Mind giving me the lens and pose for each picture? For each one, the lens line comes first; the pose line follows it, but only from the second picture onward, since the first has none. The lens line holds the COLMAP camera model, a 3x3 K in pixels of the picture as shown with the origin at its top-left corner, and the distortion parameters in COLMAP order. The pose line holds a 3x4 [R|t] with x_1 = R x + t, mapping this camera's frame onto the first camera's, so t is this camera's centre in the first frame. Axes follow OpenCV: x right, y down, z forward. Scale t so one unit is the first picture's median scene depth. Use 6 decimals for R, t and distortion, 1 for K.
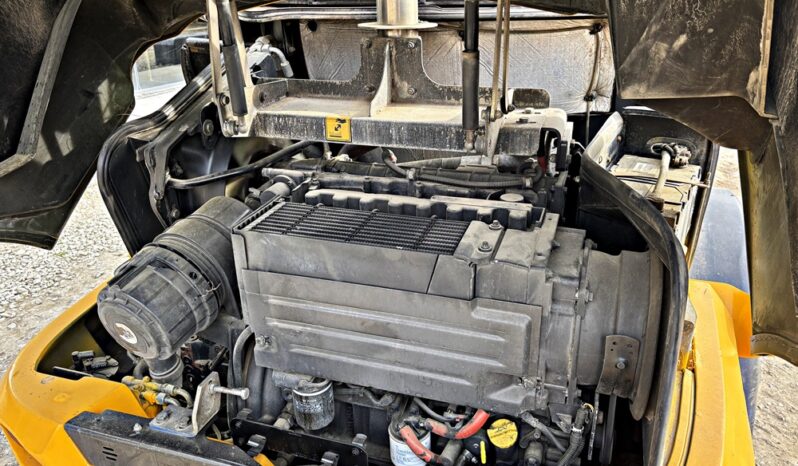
lens RADIAL K [[601.2, 0, 400.1], [0, 601.2, 228.4], [0, 0, 1]] dist [0.046079, -0.052471]
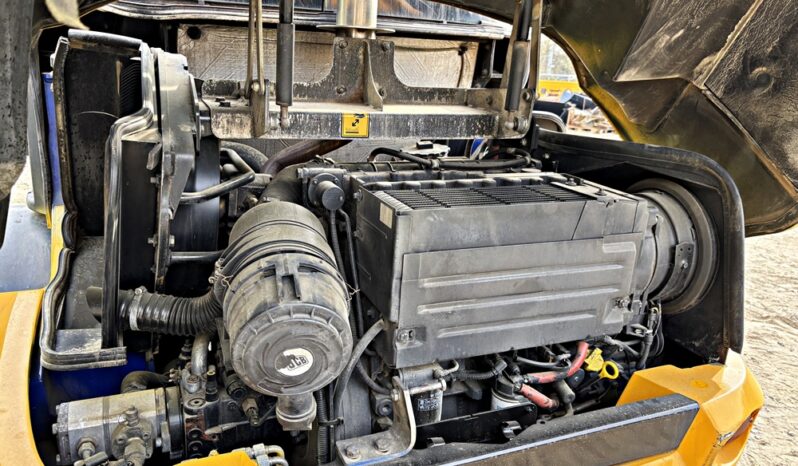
lens RADIAL K [[601.2, 0, 399.1], [0, 601.2, 235.8], [0, 0, 1]] dist [0.046079, -0.052471]
pose [[0.763914, -0.129530, 0.632184, -0.840953], [0.192857, 0.980701, -0.032104, 0.067347], [-0.615826, 0.146446, 0.774153, 0.290715]]
